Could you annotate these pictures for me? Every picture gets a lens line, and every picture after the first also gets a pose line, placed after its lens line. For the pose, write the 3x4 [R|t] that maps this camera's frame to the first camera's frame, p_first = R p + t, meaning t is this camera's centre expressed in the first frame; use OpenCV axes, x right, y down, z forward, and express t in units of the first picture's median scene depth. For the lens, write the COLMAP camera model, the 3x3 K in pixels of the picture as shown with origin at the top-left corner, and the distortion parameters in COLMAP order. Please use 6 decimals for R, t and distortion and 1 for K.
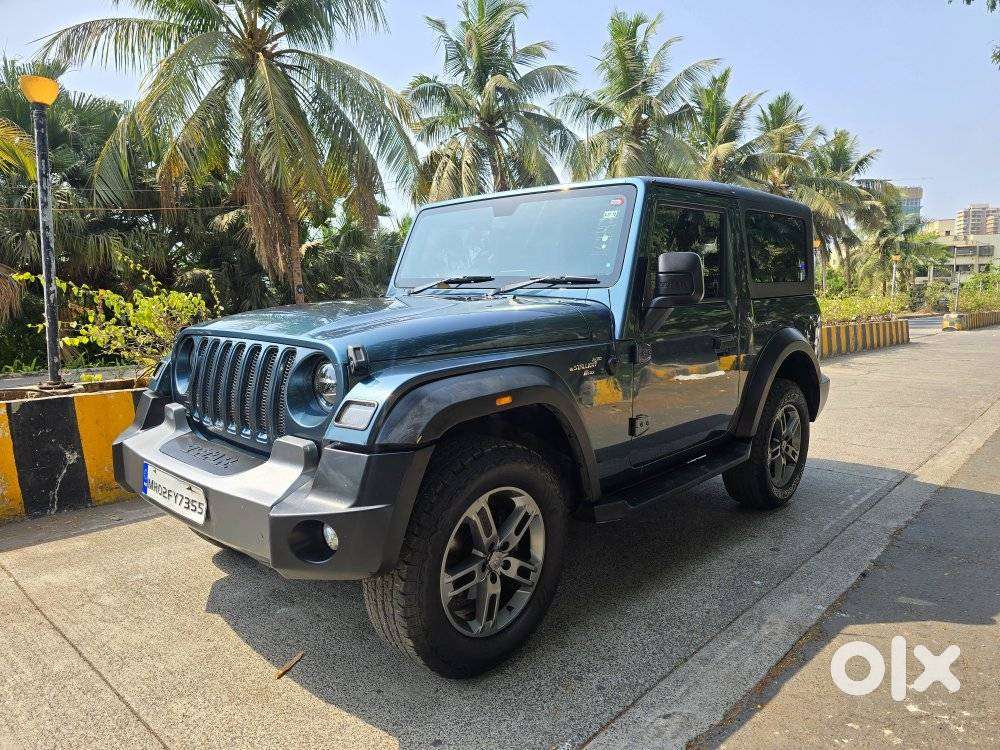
lens RADIAL K [[680.1, 0, 500.0], [0, 680.1, 375.0], [0, 0, 1]] dist [0.029321, -0.003249]
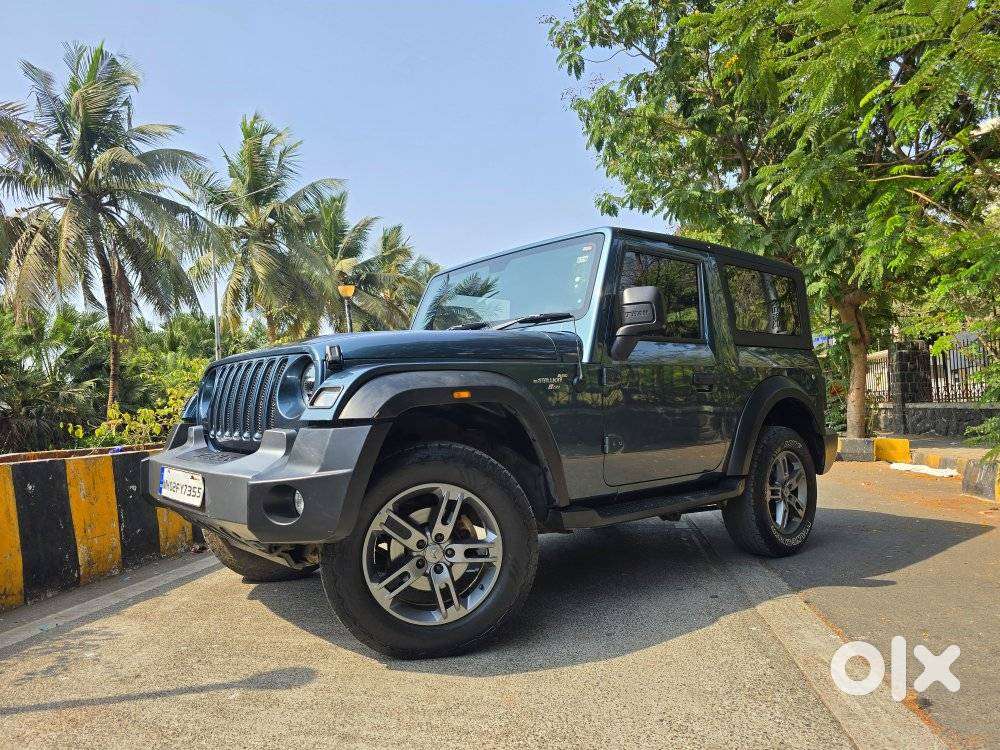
lens RADIAL K [[680.1, 0, 500.0], [0, 680.1, 375.0], [0, 0, 1]] dist [0.029321, -0.003249]
pose [[0.995556, -0.018463, -0.092345, 0.150267], [0.001830, 0.984201, -0.177047, 0.178667], [0.094155, 0.176091, 0.979861, -0.093808]]
